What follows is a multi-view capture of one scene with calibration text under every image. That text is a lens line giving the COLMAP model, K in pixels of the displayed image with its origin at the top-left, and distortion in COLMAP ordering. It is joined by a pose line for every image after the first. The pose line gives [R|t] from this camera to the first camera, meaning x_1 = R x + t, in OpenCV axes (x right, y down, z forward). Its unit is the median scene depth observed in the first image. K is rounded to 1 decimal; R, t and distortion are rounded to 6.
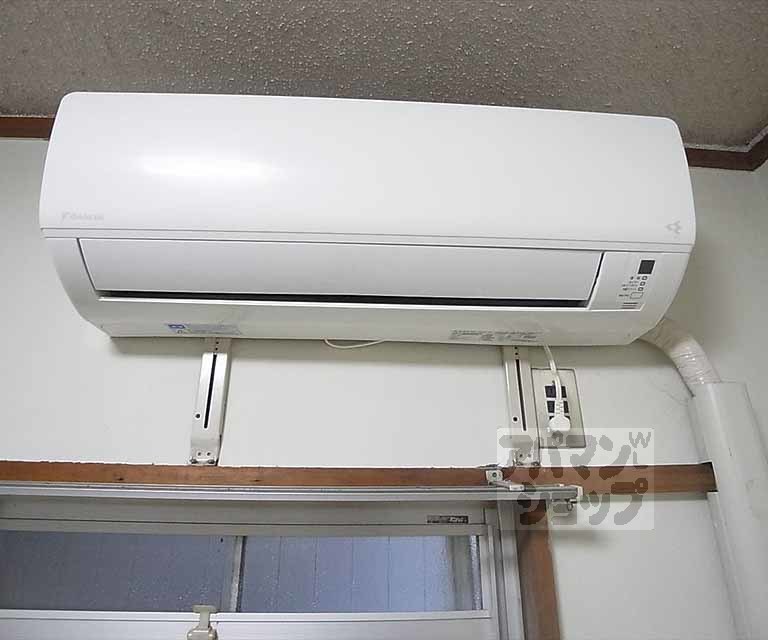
lens RADIAL K [[453.3, 0, 384.0], [0, 453.3, 320.0], [0, 0, 1]] dist [-0.105404, 0.000020]
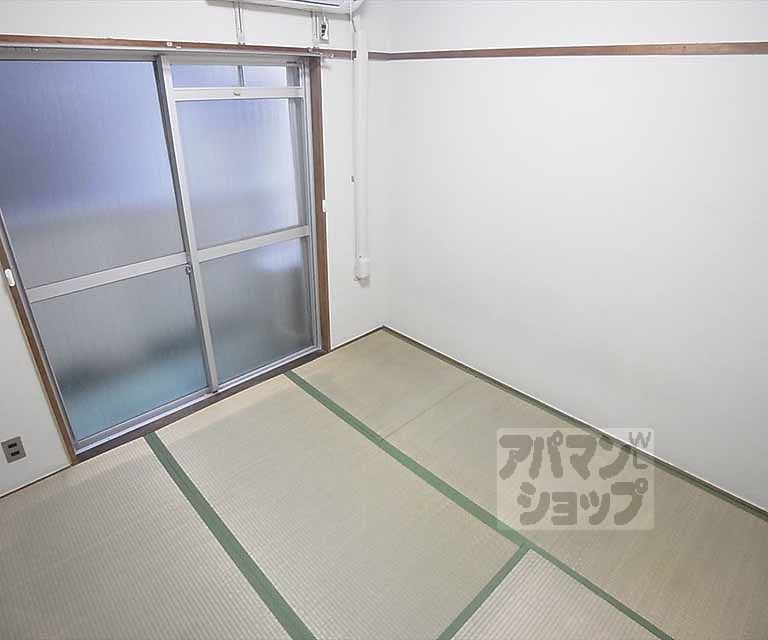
lens RADIAL K [[488.0, 0, 384.0], [0, 488.0, 320.0], [0, 0, 1]] dist [-0.002163, -0.001729]
pose [[0.762658, -0.288361, 0.578965, -2.376153], [-0.259029, 0.684037, 0.681907, -1.106269], [-0.592669, -0.670031, 0.446992, -2.870843]]
